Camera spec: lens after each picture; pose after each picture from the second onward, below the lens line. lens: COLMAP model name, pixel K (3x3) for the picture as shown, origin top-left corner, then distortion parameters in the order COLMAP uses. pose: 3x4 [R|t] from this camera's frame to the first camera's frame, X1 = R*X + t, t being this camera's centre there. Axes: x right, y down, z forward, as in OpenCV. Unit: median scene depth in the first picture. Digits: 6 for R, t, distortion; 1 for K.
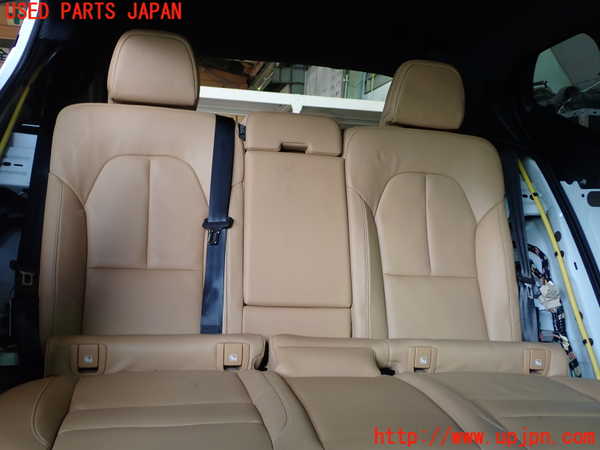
lens RADIAL K [[626.9, 0, 300.0], [0, 626.9, 225.0], [0, 0, 1]] dist [0.004273, 0.000441]
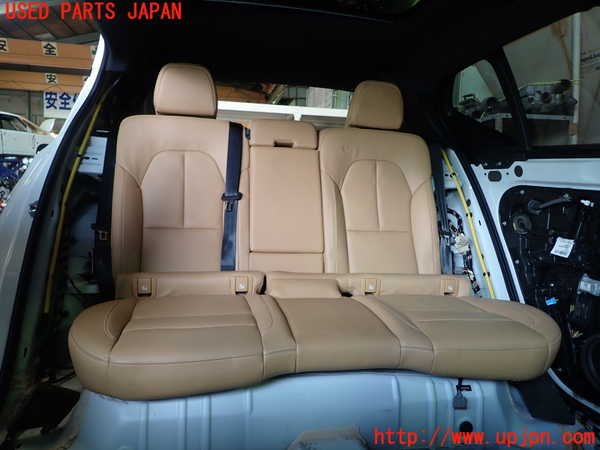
lens RADIAL K [[448.0, 0, 300.0], [0, 448.0, 225.0], [0, 0, 1]] dist [0.004143, -0.002656]
pose [[0.999810, -0.013840, -0.013709, 0.040914], [0.014550, 0.998484, 0.053092, 0.009978], [0.012953, -0.053281, 0.998496, -0.045811]]
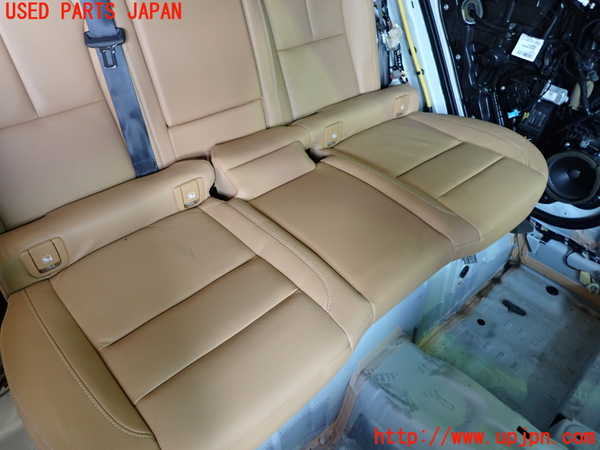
lens RADIAL K [[448.0, 0, 300.0], [0, 448.0, 225.0], [0, 0, 1]] dist [0.004143, -0.002656]
pose [[0.869283, -0.334551, 0.363900, -0.196952], [0.030102, 0.770630, 0.636571, -0.169582], [-0.493397, -0.542406, 0.679967, 0.347368]]
